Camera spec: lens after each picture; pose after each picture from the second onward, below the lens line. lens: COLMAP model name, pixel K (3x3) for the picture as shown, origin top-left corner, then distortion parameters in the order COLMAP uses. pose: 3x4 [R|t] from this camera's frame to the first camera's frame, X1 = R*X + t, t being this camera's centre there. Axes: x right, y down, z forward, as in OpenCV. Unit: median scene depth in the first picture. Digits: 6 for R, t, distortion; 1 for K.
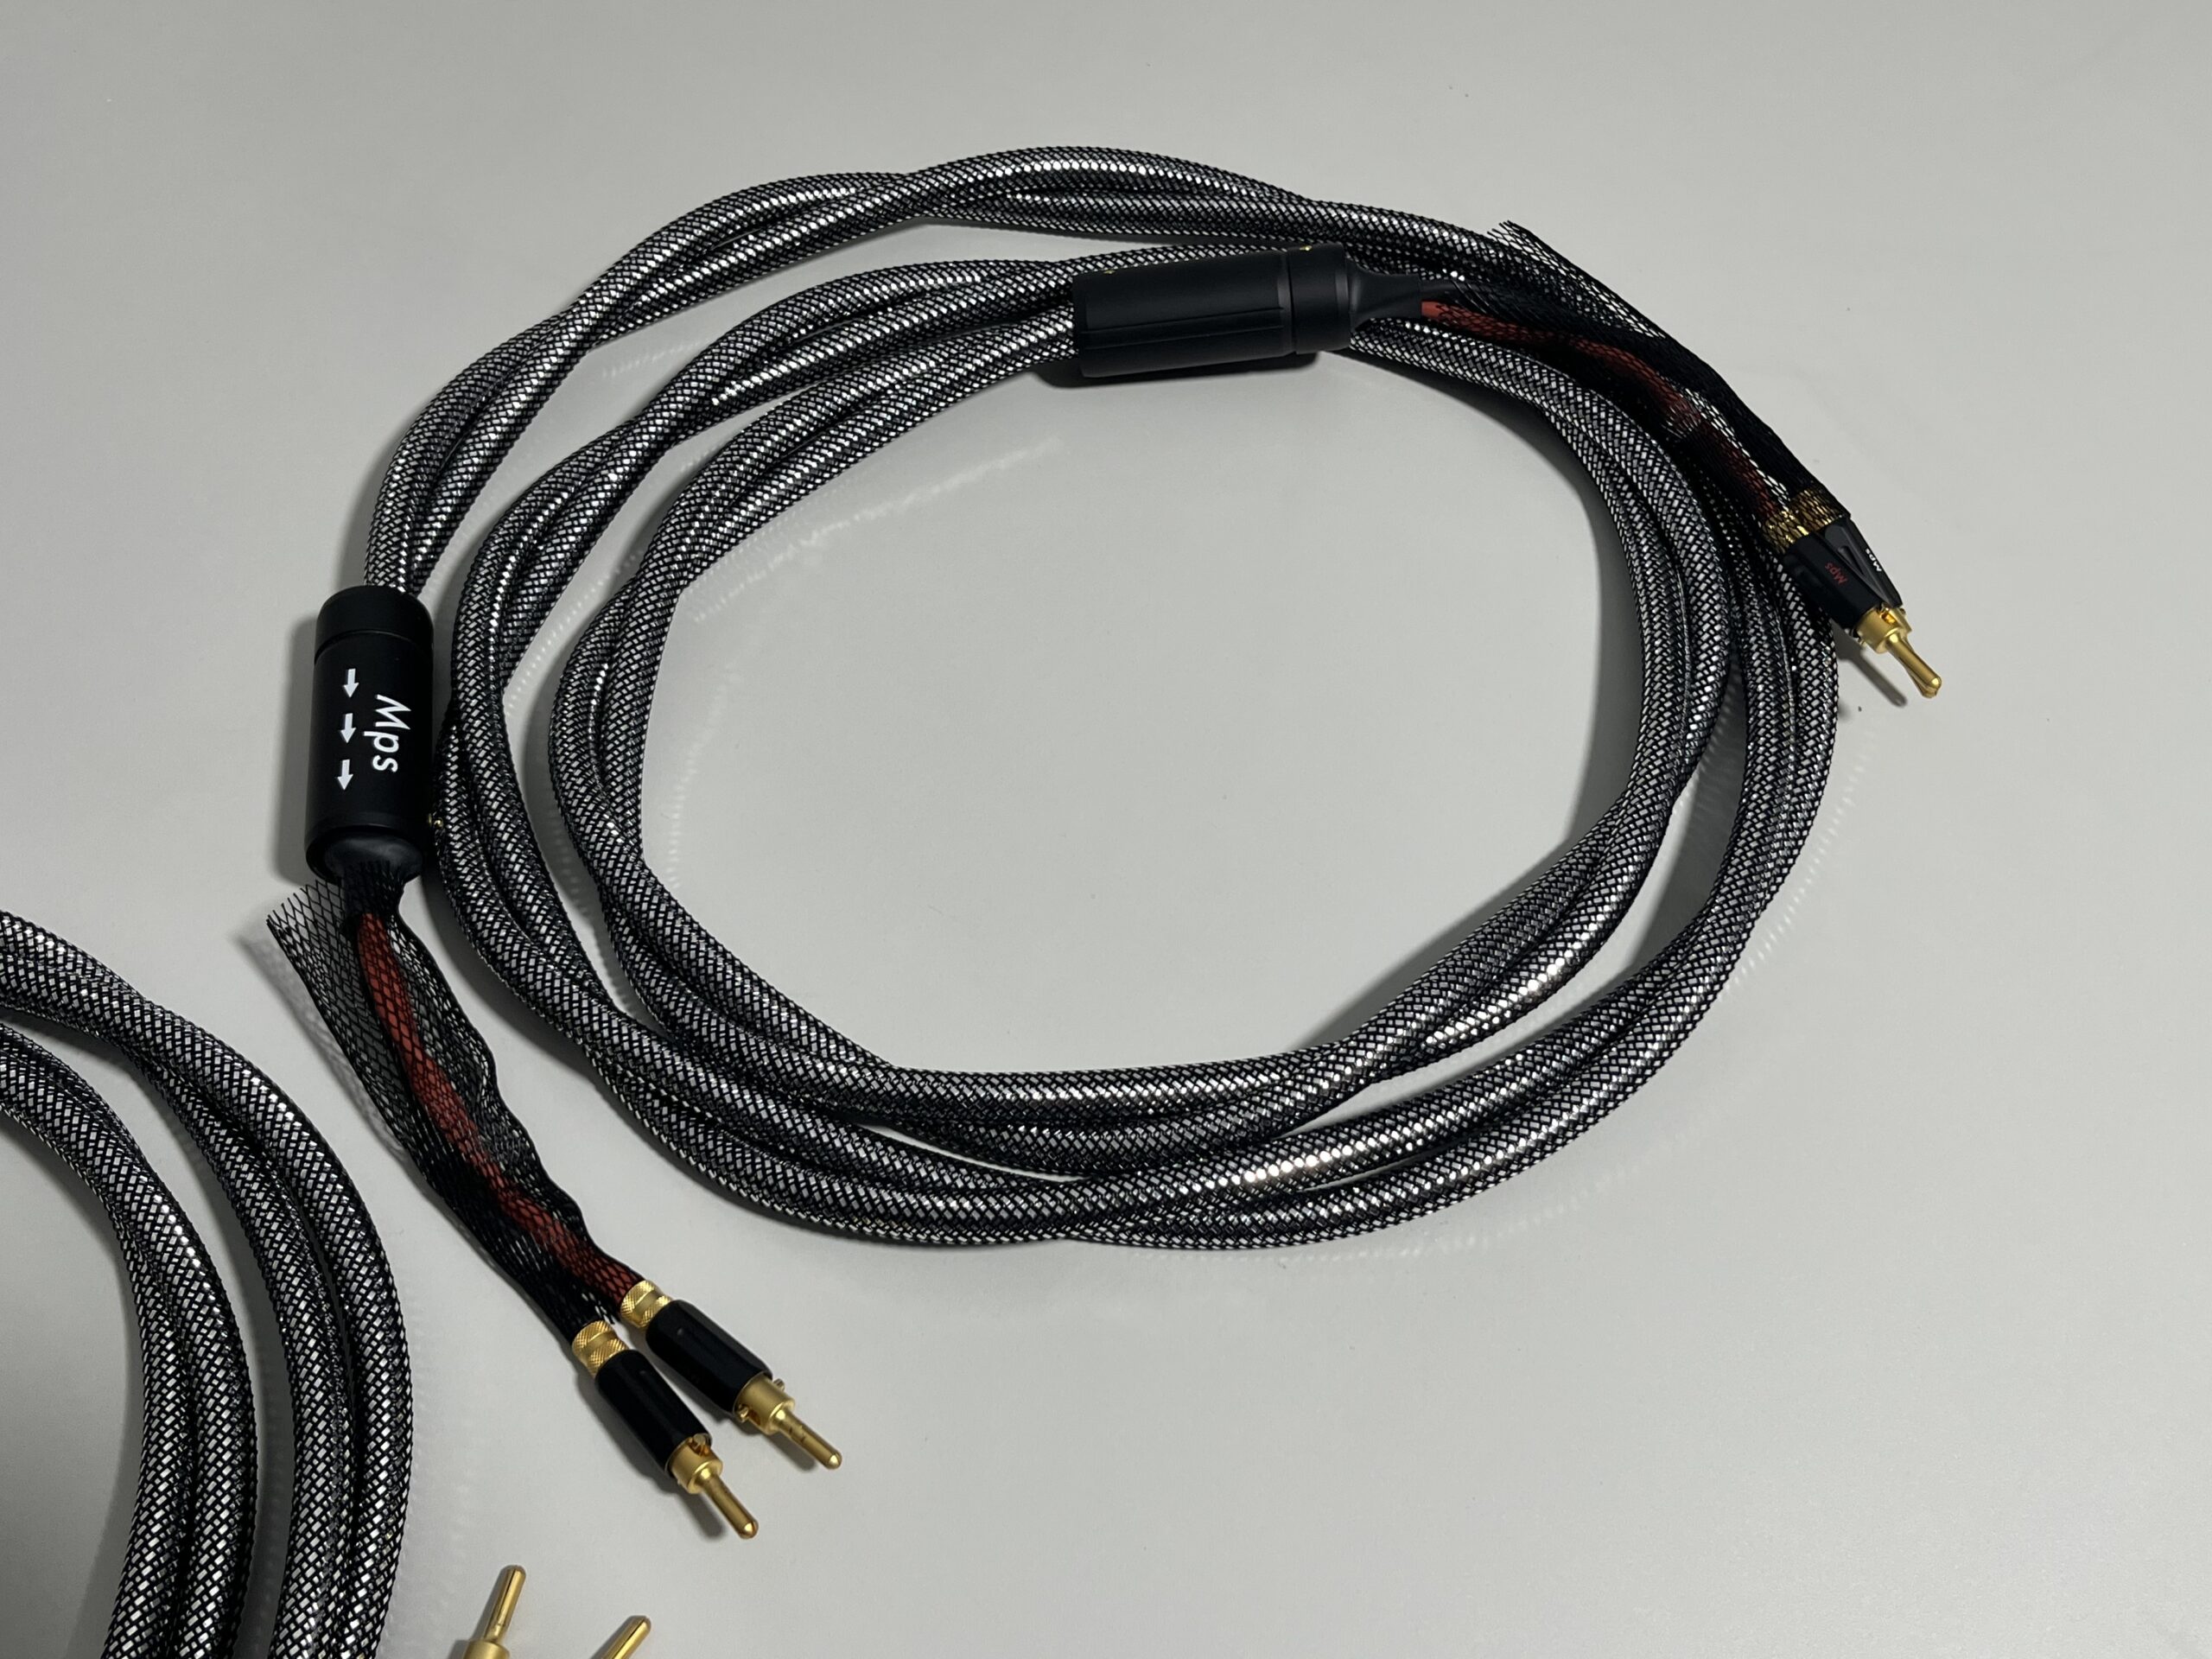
lens RADIAL K [[2199.7, 0, 1106.0], [0, 2199.7, 829.5], [0, 0, 1]] dist [0.110482, -0.140944]
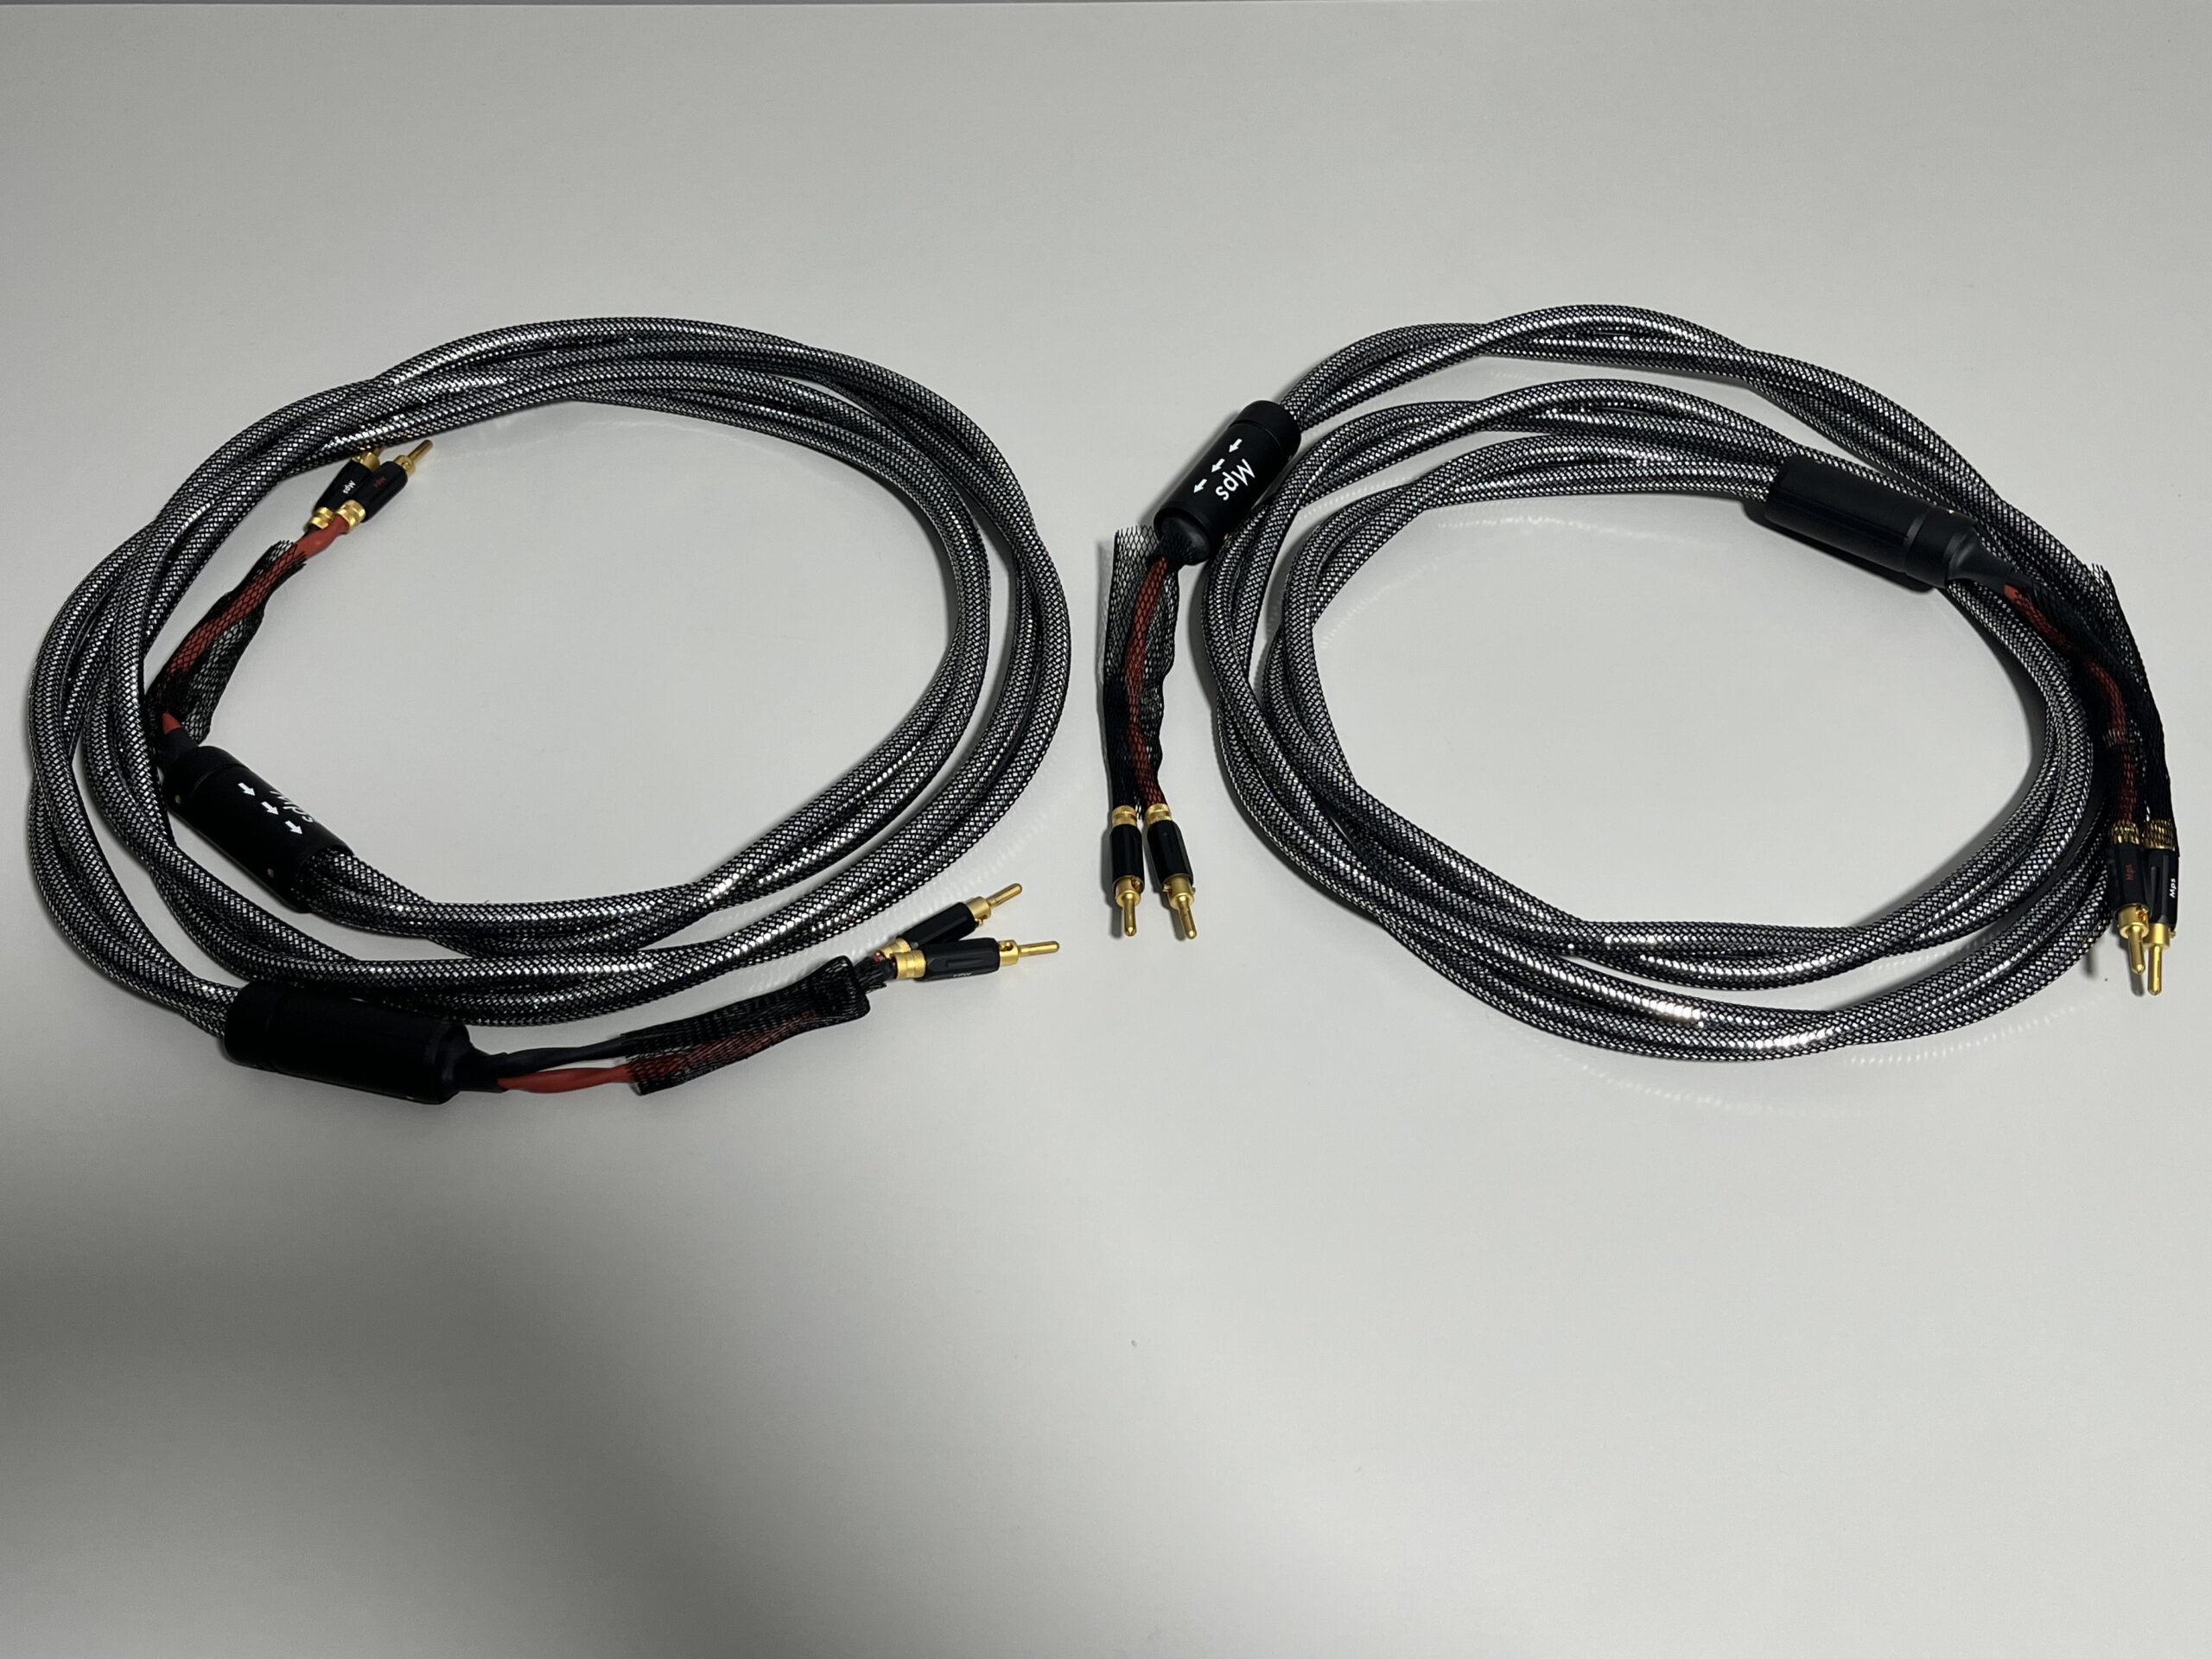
lens RADIAL K [[2199.7, 0, 1106.0], [0, 2199.7, 829.5], [0, 0, 1]] dist [0.110482, -0.140944]
pose [[0.764468, 0.526968, -0.371340, 0.349669], [-0.548542, 0.834330, 0.054727, 0.136141], [0.338659, 0.161858, 0.926883, -0.511480]]
